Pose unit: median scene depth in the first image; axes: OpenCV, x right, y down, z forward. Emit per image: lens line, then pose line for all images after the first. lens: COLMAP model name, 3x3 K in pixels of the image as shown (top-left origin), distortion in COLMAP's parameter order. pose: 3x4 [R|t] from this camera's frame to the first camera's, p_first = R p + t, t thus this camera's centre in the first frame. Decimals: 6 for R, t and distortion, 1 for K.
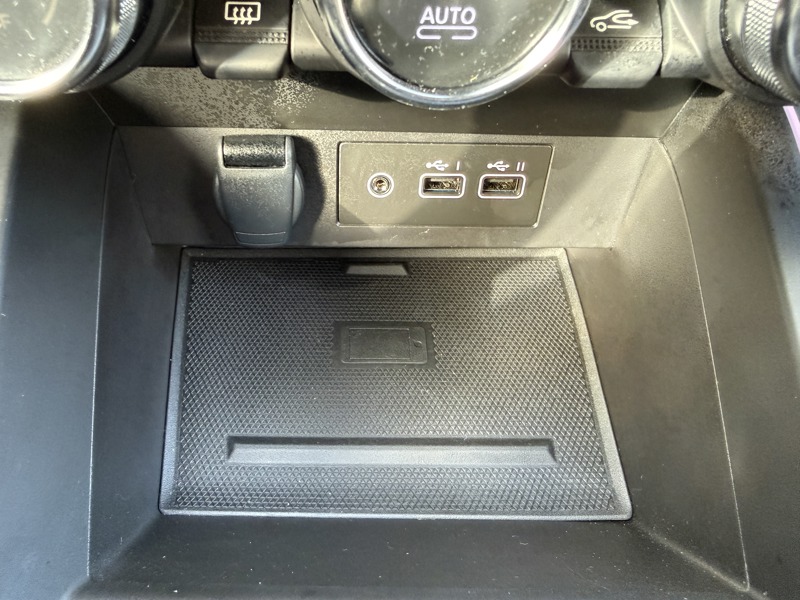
lens RADIAL K [[560.6, 0, 356.2], [0, 560.6, 293.5], [0, 0, 1]] dist [-0.003675, -0.020343]
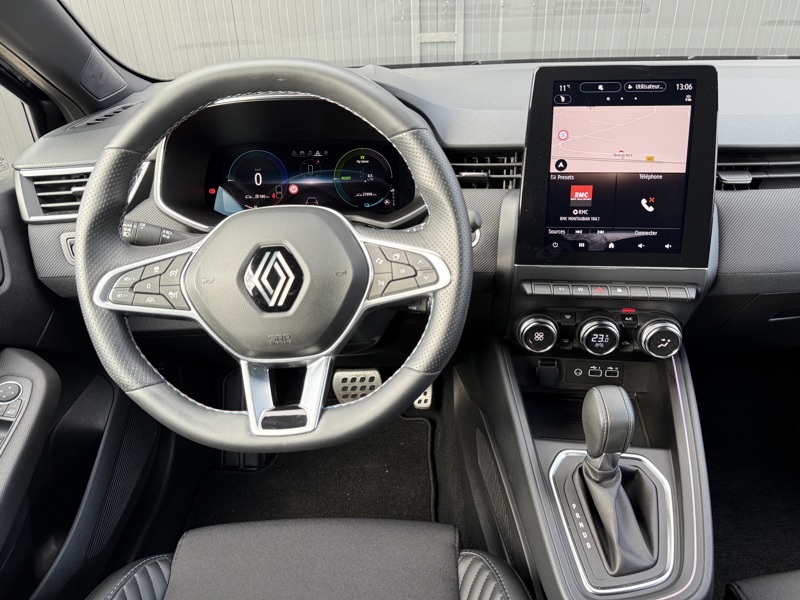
lens RADIAL K [[560.6, 0, 394.0], [0, 560.6, 290.7], [0, 0, 1]] dist [-0.003675, -0.020343]
pose [[0.988785, 0.010266, -0.148991, -0.637712], [-0.066557, 0.923374, -0.378087, 0.822094], [0.133693, 0.383764, 0.913702, -2.872187]]
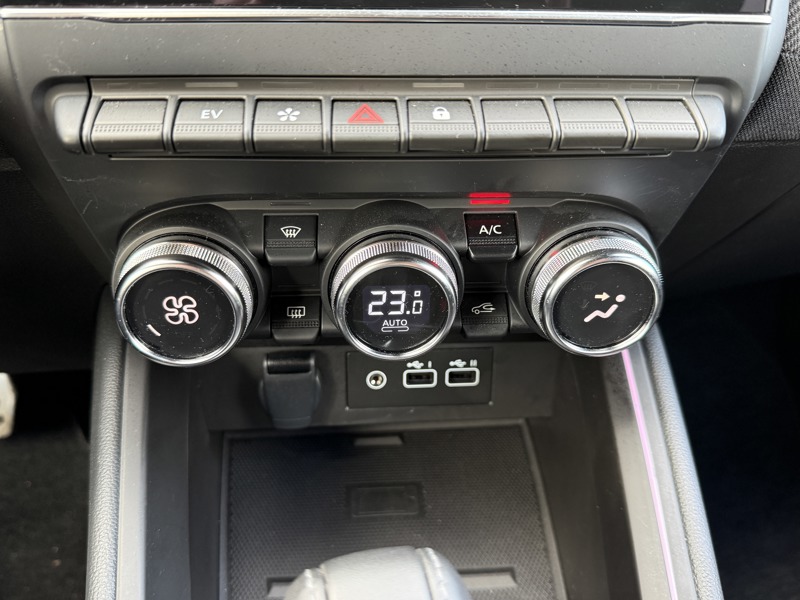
lens RADIAL K [[661.7, 0, 397.5], [0, 661.7, 288.5], [0, 0, 1]] dist [0.015445, -0.071340]
pose [[0.998062, -0.035421, 0.051153, 0.019792], [0.047747, 0.963159, -0.264660, 0.028068], [-0.039894, 0.266590, 0.962984, -0.672935]]
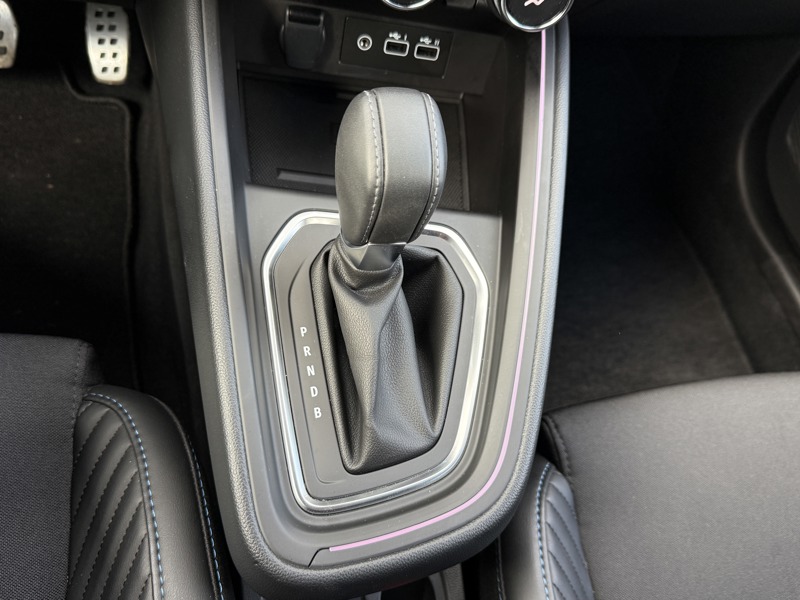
lens RADIAL K [[661.7, 0, 398.1], [0, 661.7, 304.2], [0, 0, 1]] dist [0.015445, -0.071340]
pose [[0.979670, 0.060780, 0.191187, -0.224118], [-0.086164, 0.988103, 0.127390, 0.391245], [-0.181170, -0.141273, 0.973252, -1.348800]]
